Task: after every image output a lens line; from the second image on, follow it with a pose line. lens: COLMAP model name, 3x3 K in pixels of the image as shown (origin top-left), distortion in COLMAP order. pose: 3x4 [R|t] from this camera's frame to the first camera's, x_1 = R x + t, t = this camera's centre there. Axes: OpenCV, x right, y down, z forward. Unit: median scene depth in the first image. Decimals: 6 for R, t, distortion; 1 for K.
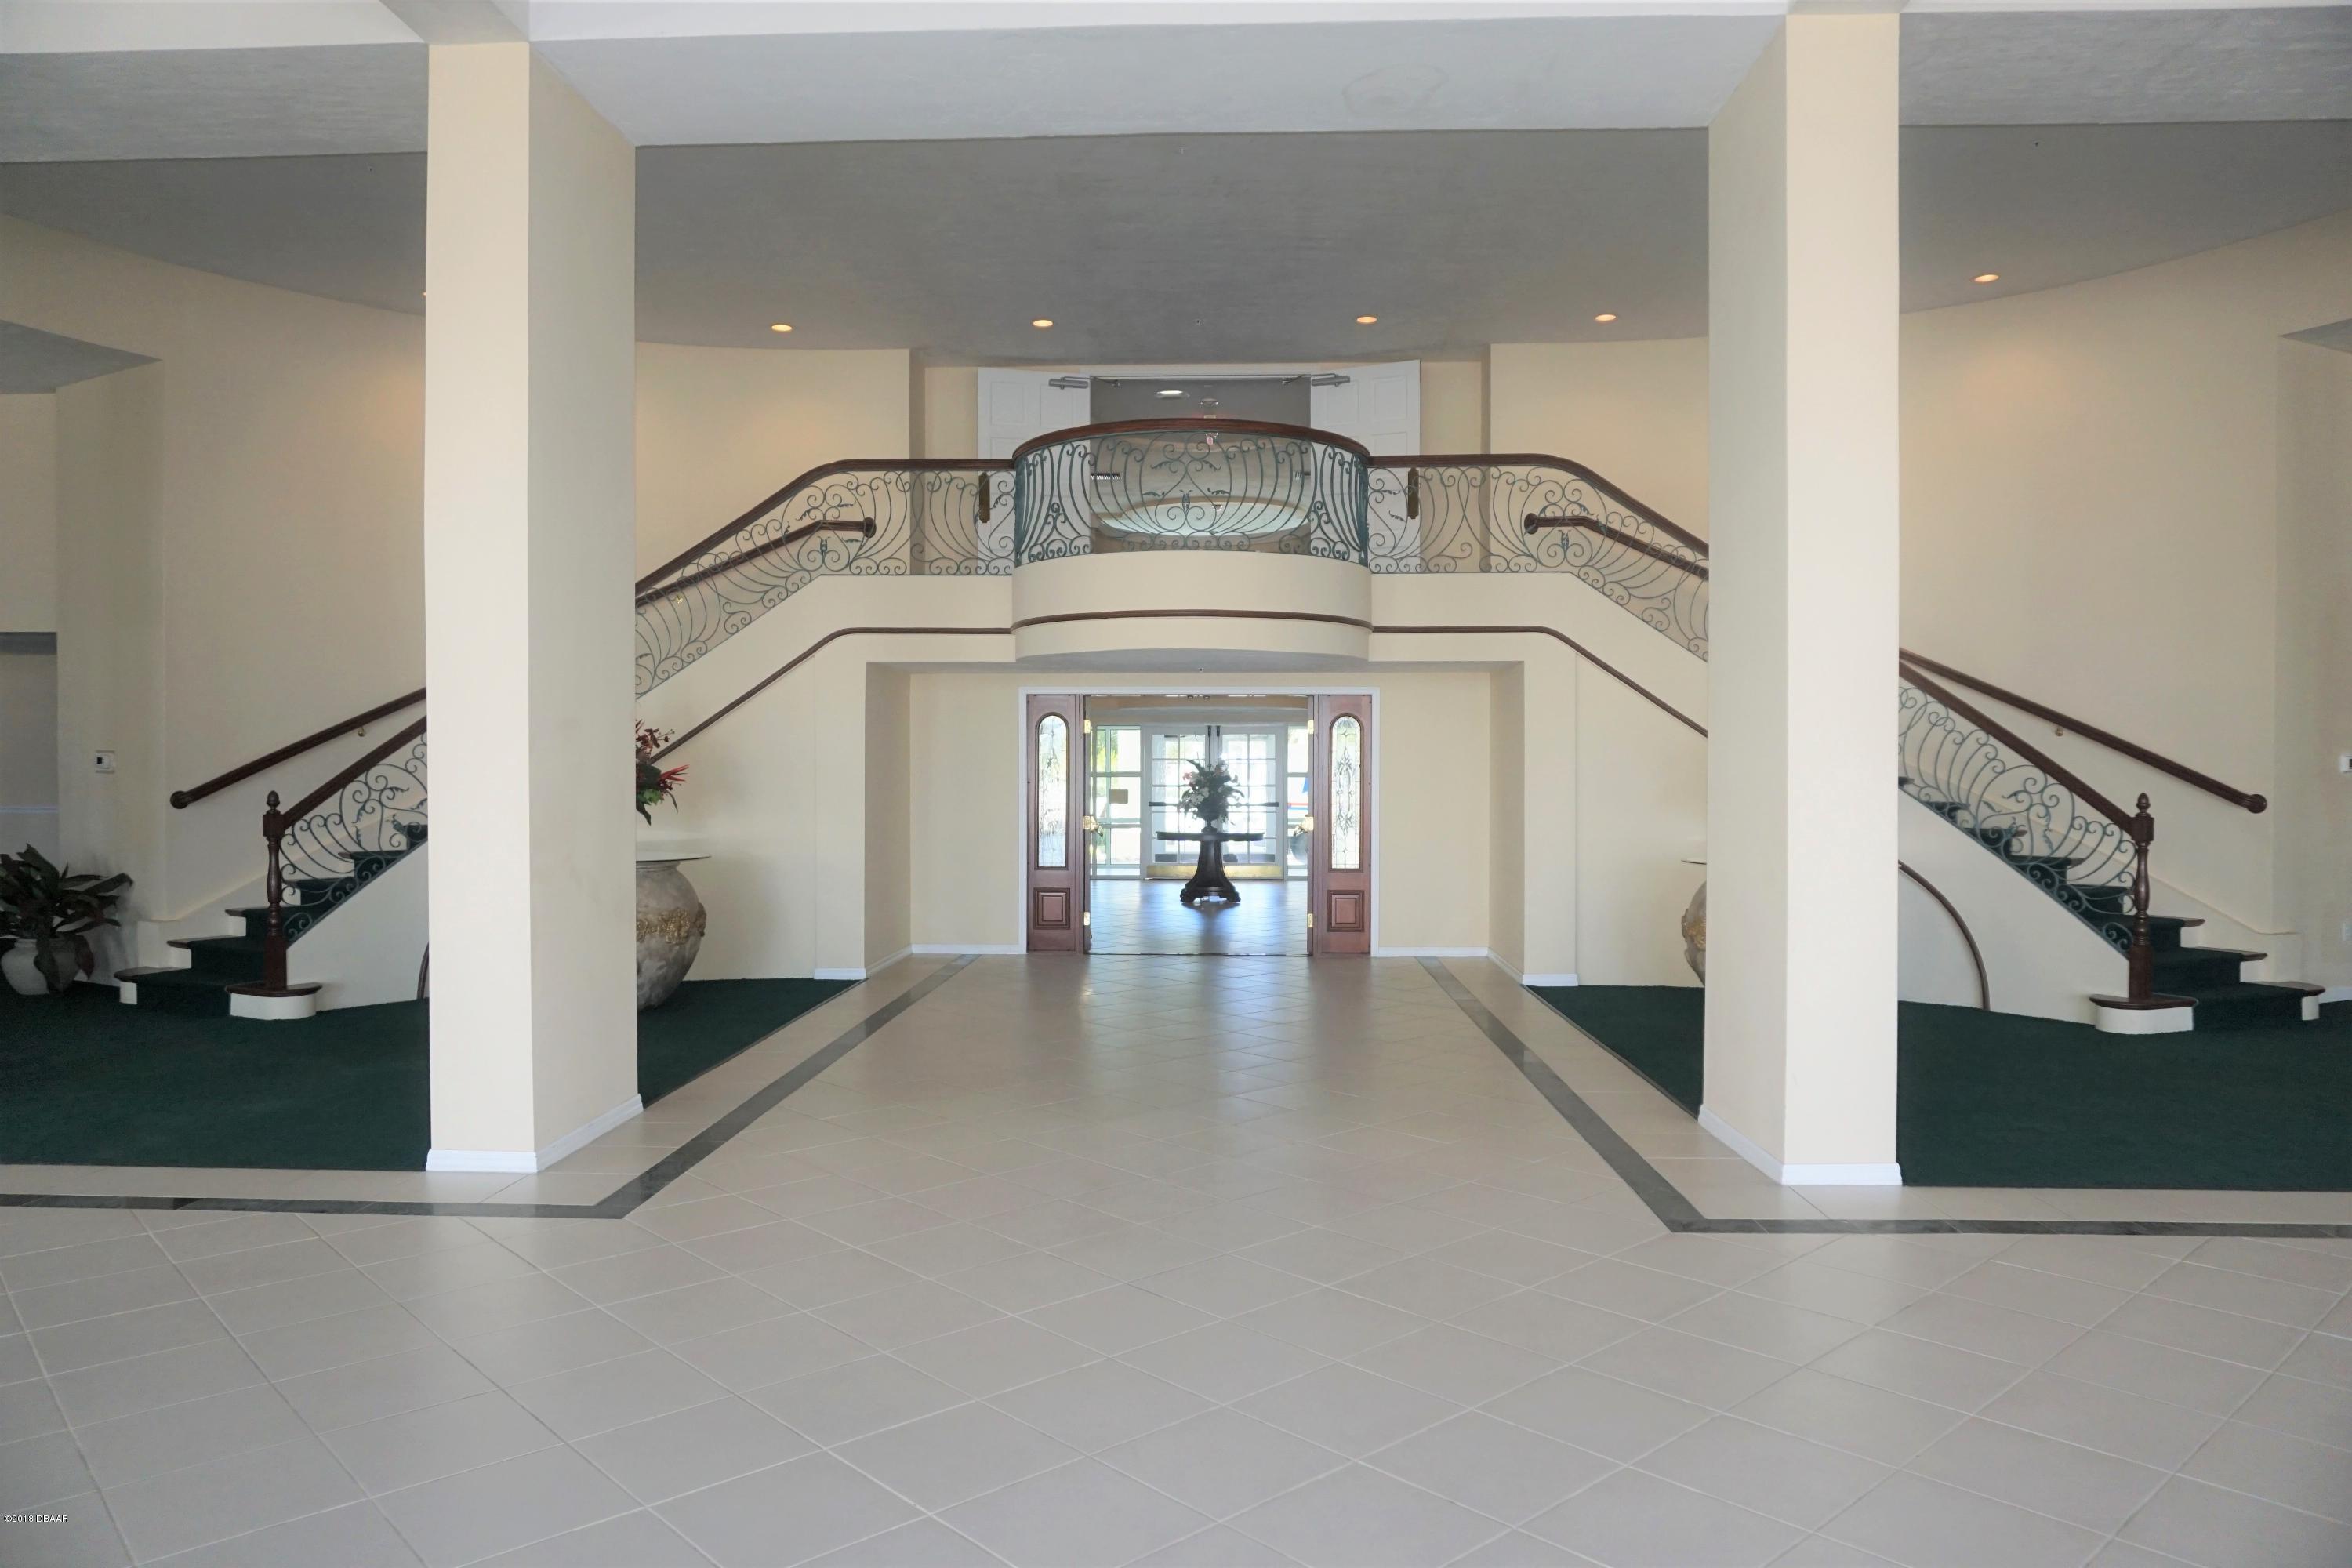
lens RADIAL K [[1581.7, 0, 1167.9], [0, 1581.7, 772.2], [0, 0, 1]] dist [0.013860, -0.000254]
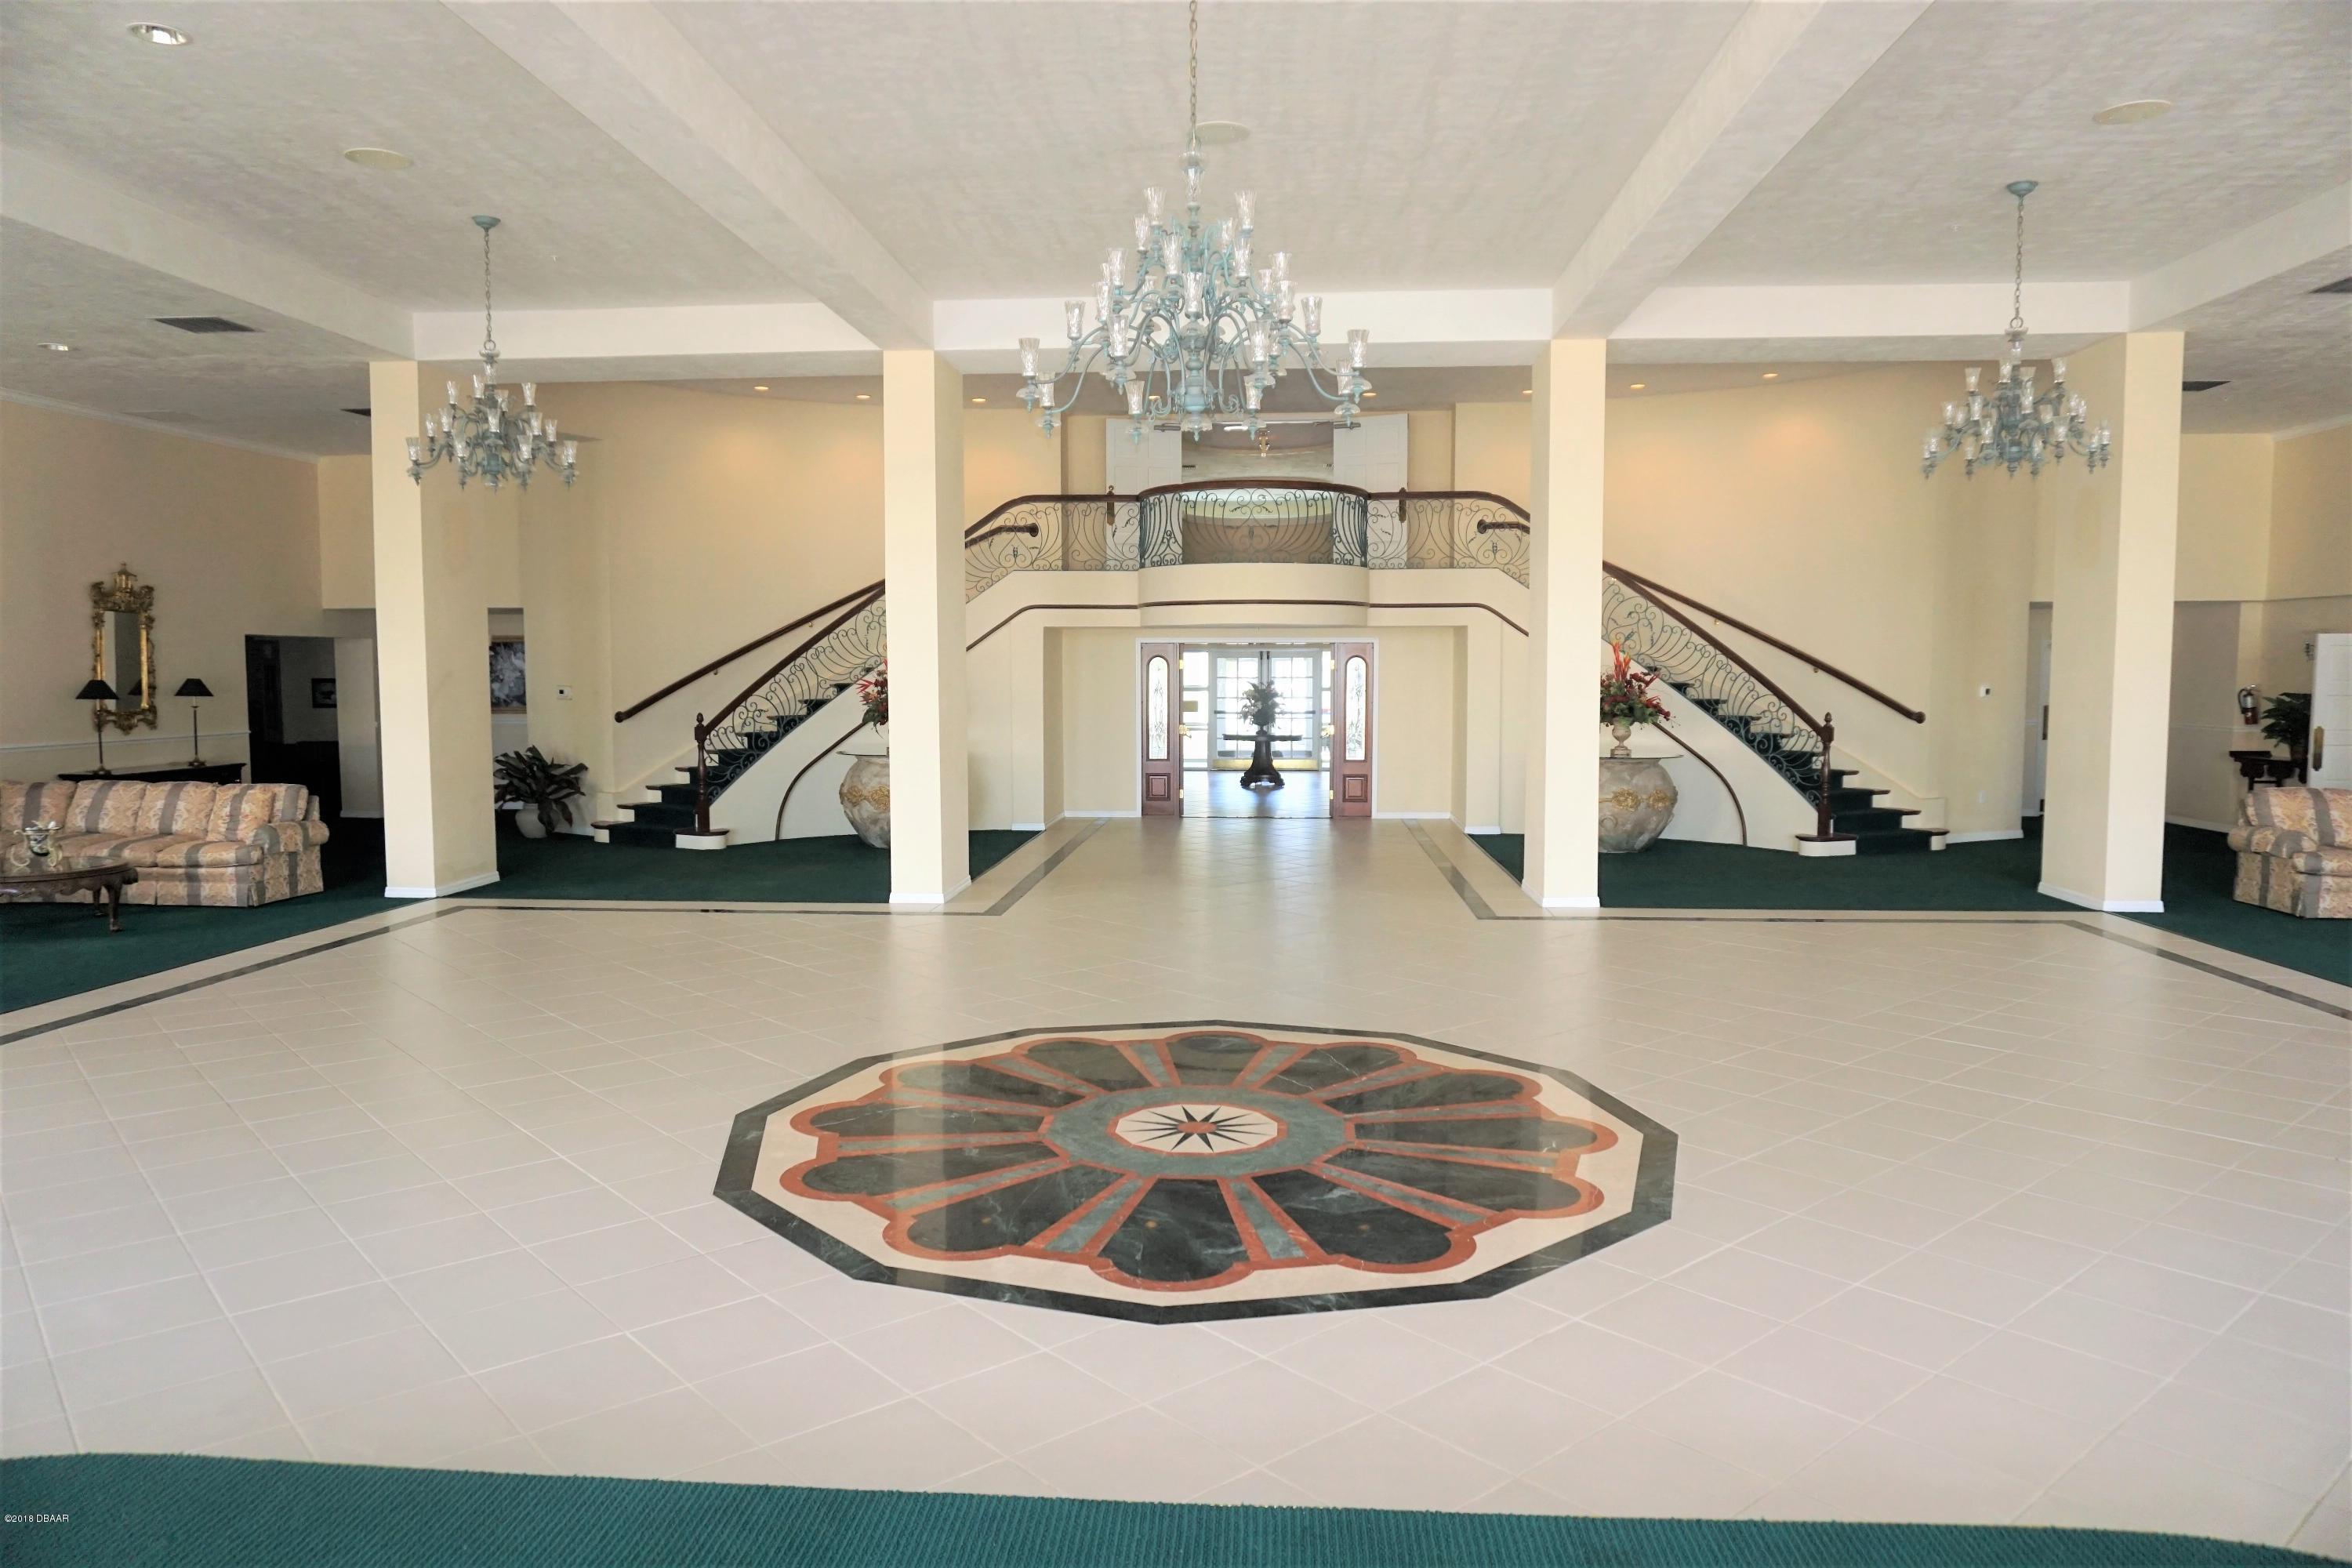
lens RADIAL K [[1581.7, 0, 1169.1], [0, 1581.7, 793.9], [0, 0, 1]] dist [0.013860, -0.000254]
pose [[0.999600, -0.000542, -0.028283, -0.023008], [0.002755, 0.996929, 0.078259, -0.027232], [0.028154, -0.078306, 0.996532, -0.546768]]
